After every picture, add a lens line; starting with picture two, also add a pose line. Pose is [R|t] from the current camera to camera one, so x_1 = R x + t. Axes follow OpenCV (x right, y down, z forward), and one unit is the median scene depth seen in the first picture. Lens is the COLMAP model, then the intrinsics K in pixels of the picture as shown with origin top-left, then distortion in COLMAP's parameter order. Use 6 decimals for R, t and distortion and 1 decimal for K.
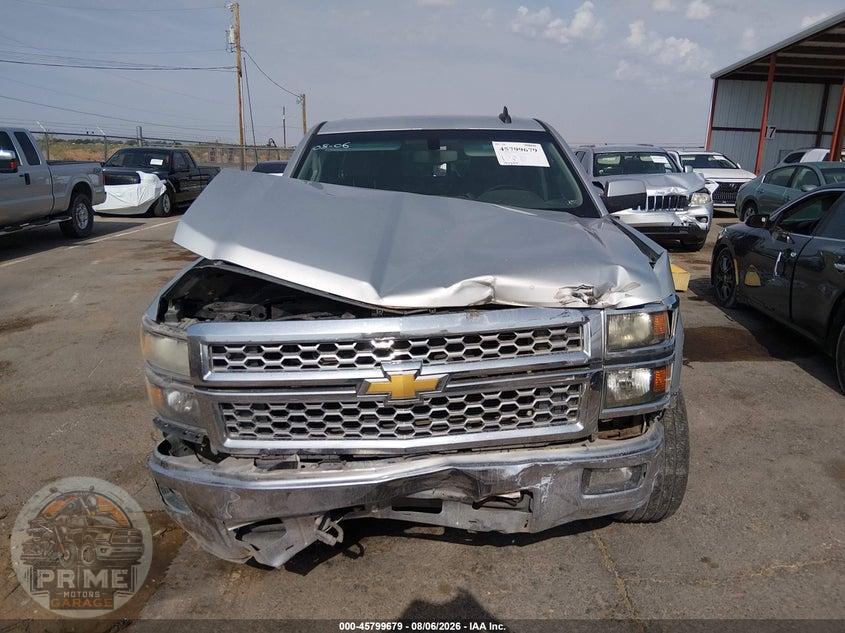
lens RADIAL K [[631.9, 0, 422.5], [0, 631.9, 316.5], [0, 0, 1]] dist [0.102661, -0.162345]
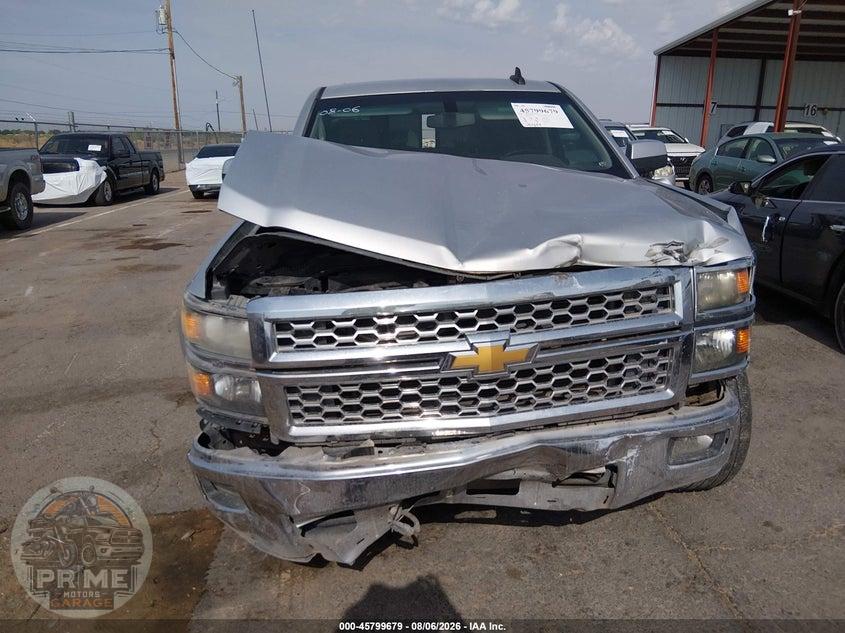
lens RADIAL K [[631.9, 0, 422.5], [0, 631.9, 316.5], [0, 0, 1]] dist [0.102661, -0.162345]
pose [[0.995787, -0.041504, 0.081762, -0.181975], [0.039507, 0.998884, 0.025895, 0.020103], [-0.082745, -0.022556, 0.996315, 0.091844]]
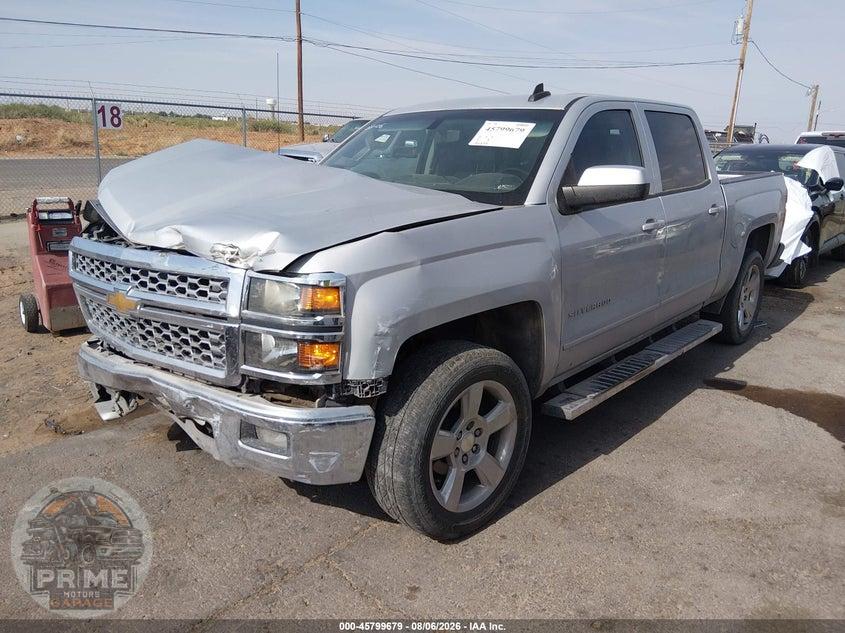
lens RADIAL K [[631.9, 0, 422.5], [0, 631.9, 316.5], [0, 0, 1]] dist [0.102661, -0.162345]
pose [[0.739632, 0.193904, -0.644473, 1.142754], [-0.191390, 0.978660, 0.074802, -0.067584], [0.645224, 0.068019, 0.760959, 0.374013]]
